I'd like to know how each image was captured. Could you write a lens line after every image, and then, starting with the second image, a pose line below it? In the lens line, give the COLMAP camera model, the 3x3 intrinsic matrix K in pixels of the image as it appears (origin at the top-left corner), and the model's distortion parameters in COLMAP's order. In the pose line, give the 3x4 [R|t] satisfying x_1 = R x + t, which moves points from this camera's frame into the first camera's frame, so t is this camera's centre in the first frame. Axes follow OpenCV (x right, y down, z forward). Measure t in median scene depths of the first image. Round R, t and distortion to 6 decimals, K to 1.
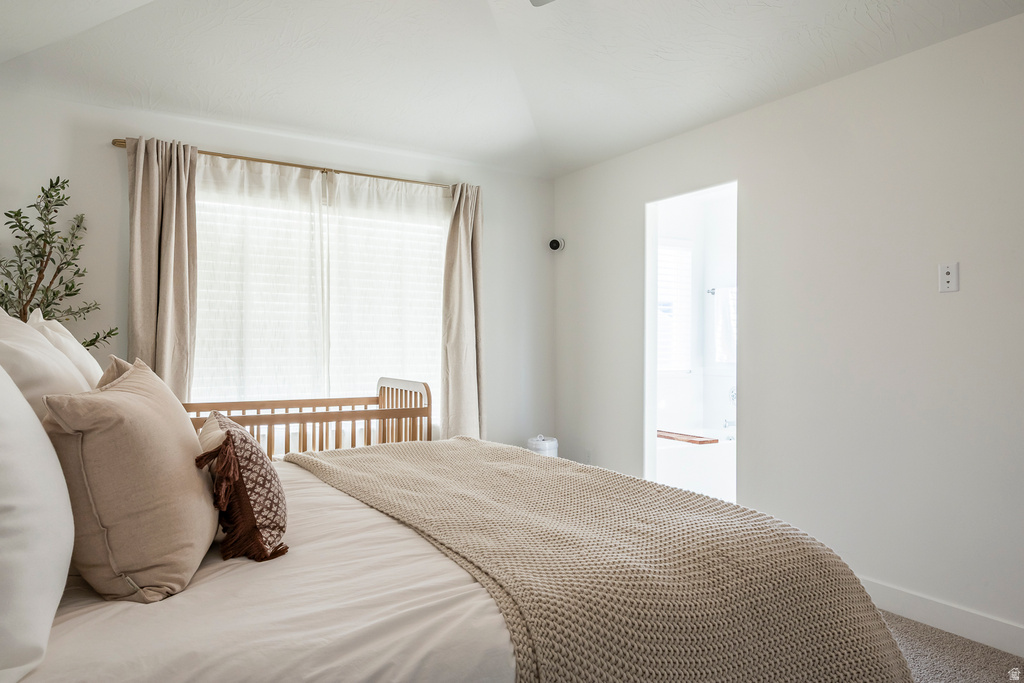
lens RADIAL K [[675.5, 0, 513.5], [0, 675.5, 340.7], [0, 0, 1]] dist [-0.001754, -0.002225]
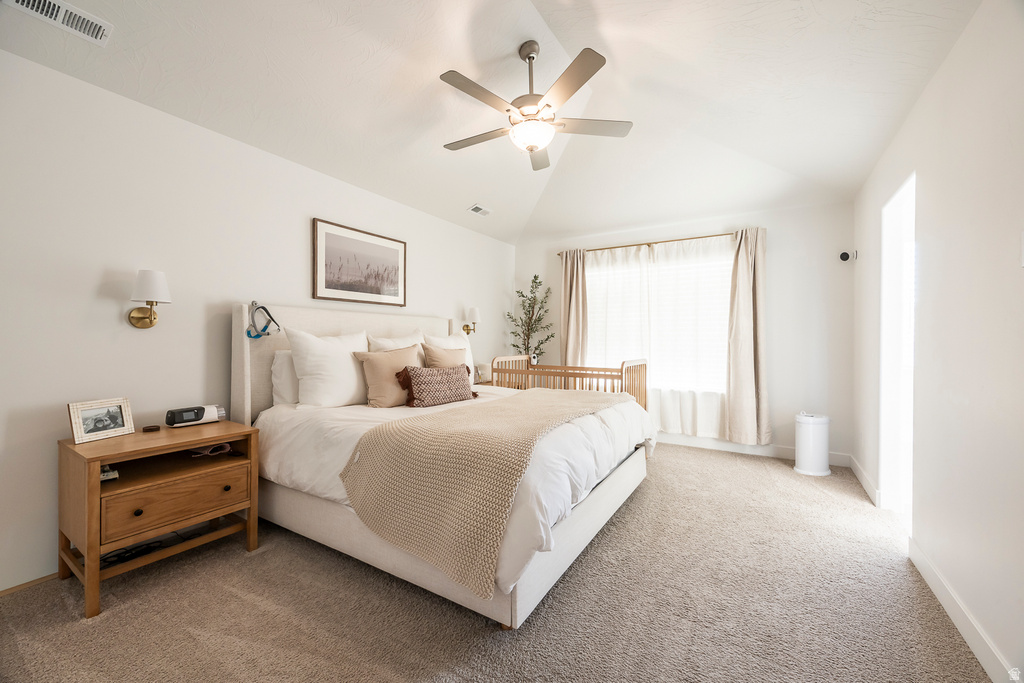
lens RADIAL K [[389.3, 0, 515.9], [0, 389.3, 340.9], [0, 0, 1]] dist [-0.000304, 0.000008]
pose [[0.459847, 0.004739, -0.887986, 0.535168], [0.003460, 0.999969, 0.007129, -0.000051], [0.887992, -0.006351, 0.459816, 0.218238]]
